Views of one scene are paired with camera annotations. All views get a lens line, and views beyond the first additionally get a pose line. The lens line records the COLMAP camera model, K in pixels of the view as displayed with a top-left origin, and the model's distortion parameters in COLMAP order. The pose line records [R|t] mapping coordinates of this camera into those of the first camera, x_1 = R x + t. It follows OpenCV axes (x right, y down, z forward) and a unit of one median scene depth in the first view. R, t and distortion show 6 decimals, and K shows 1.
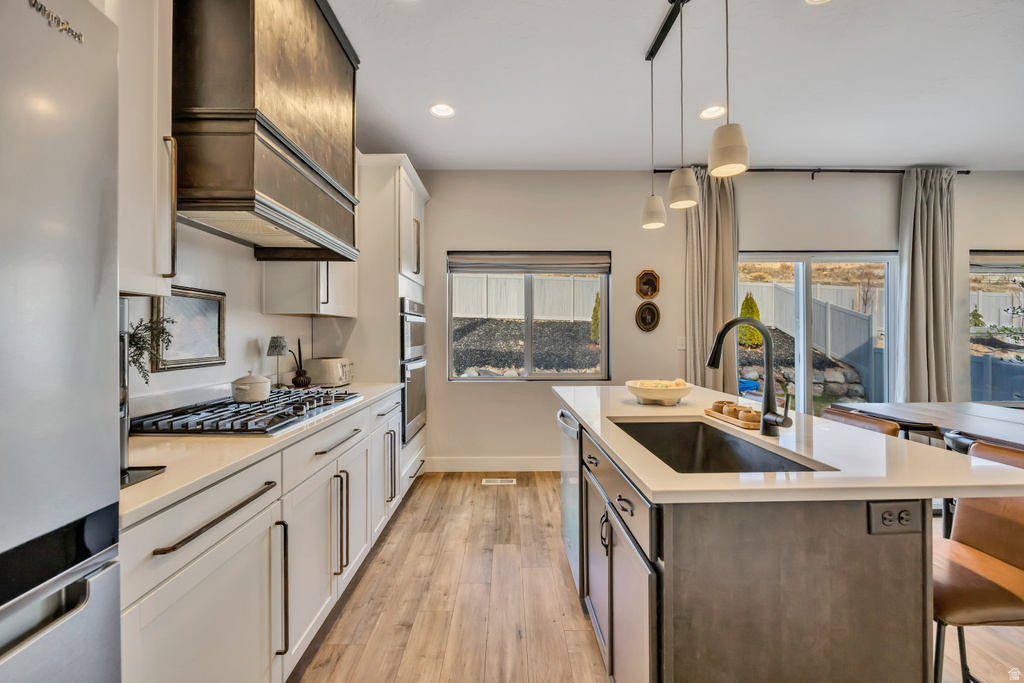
lens RADIAL K [[437.3, 0, 512.2], [0, 437.3, 335.7], [0, 0, 1]] dist [0.003075, 0.000092]
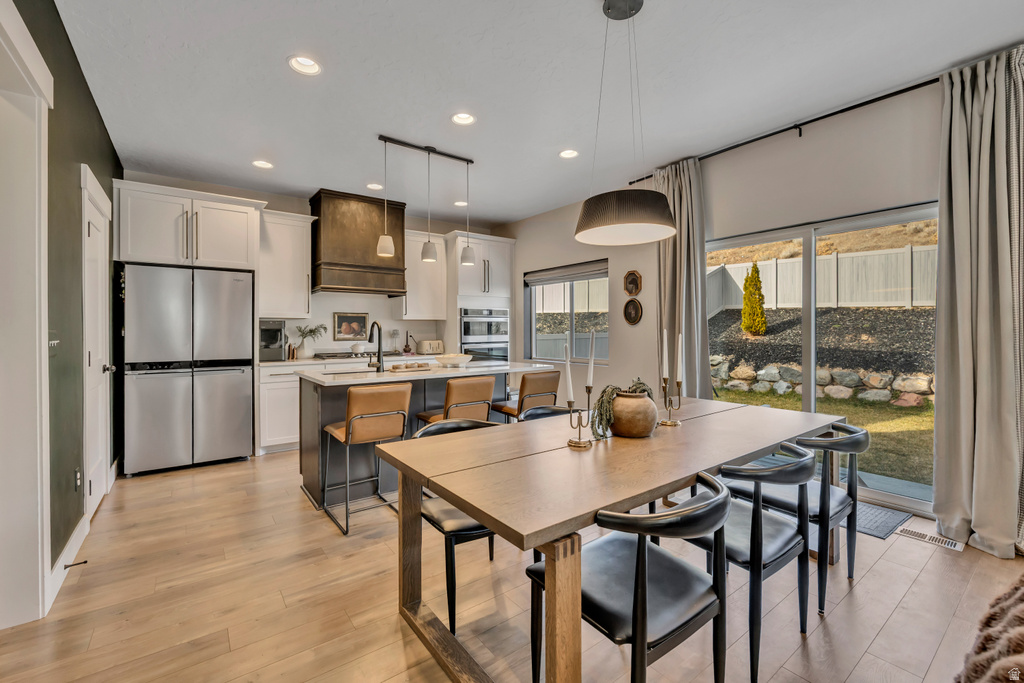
lens RADIAL K [[433.4, 0, 509.4], [0, 433.4, 335.1], [0, 0, 1]] dist [-0.004923, -0.000492]
pose [[0.584040, 0.007914, -0.811686, 1.034818], [0.003003, 0.999925, 0.011911, 0.003239], [0.811719, -0.009394, 0.583972, 0.084882]]
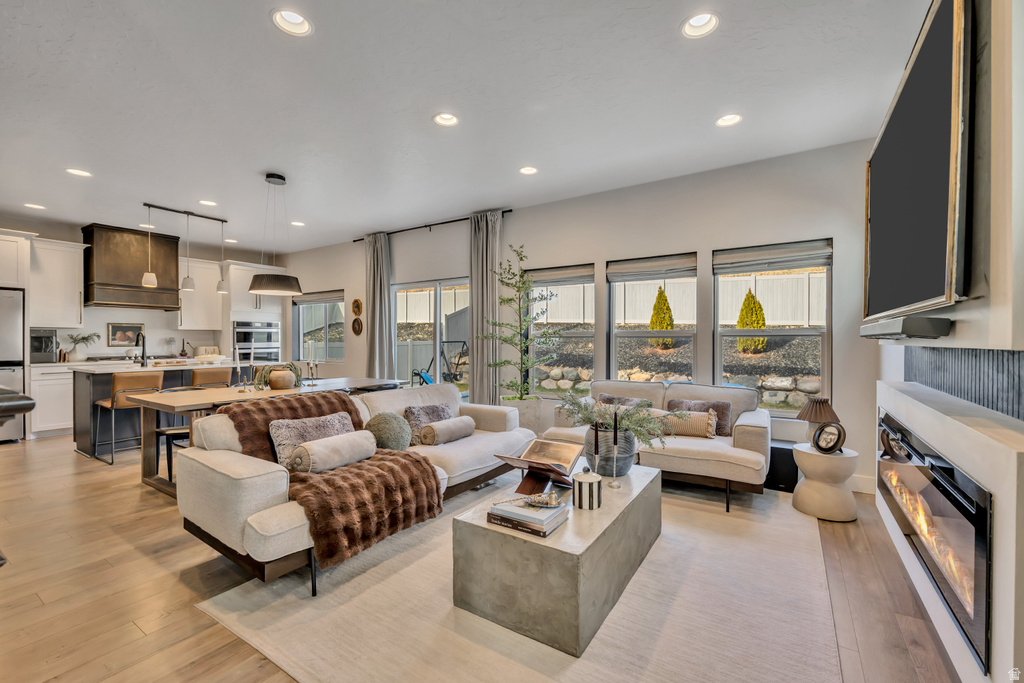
lens RADIAL K [[436.7, 0, 512.4], [0, 436.7, 345.3], [0, 0, 1]] dist [-0.001950, -0.000147]
pose [[0.826517, 0.010188, -0.562820, 1.763137], [-0.002571, 0.999894, 0.014323, 0.003218], [0.562907, -0.010391, 0.826455, -0.061289]]
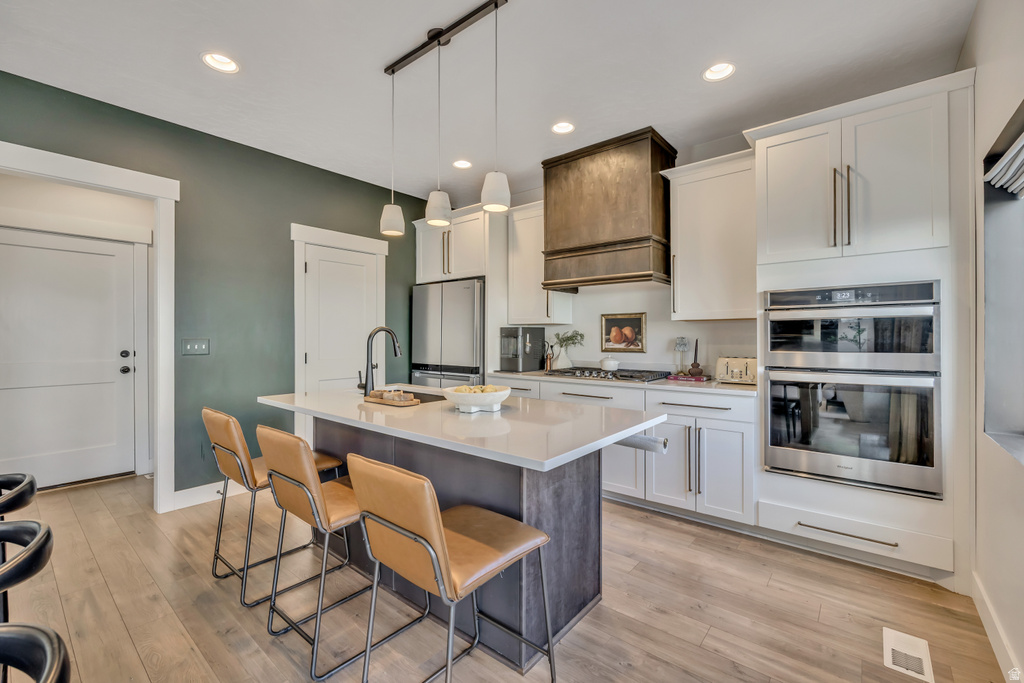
lens RADIAL K [[437.3, 0, 512.2], [0, 437.3, 335.7], [0, 0, 1]] dist [0.003075, 0.000092]
pose [[-0.650560, 0.000912, -0.759454, 0.549434], [0.003098, 0.999994, -0.001452, -0.001404], [0.759448, -0.003297, -0.650559, 0.916641]]
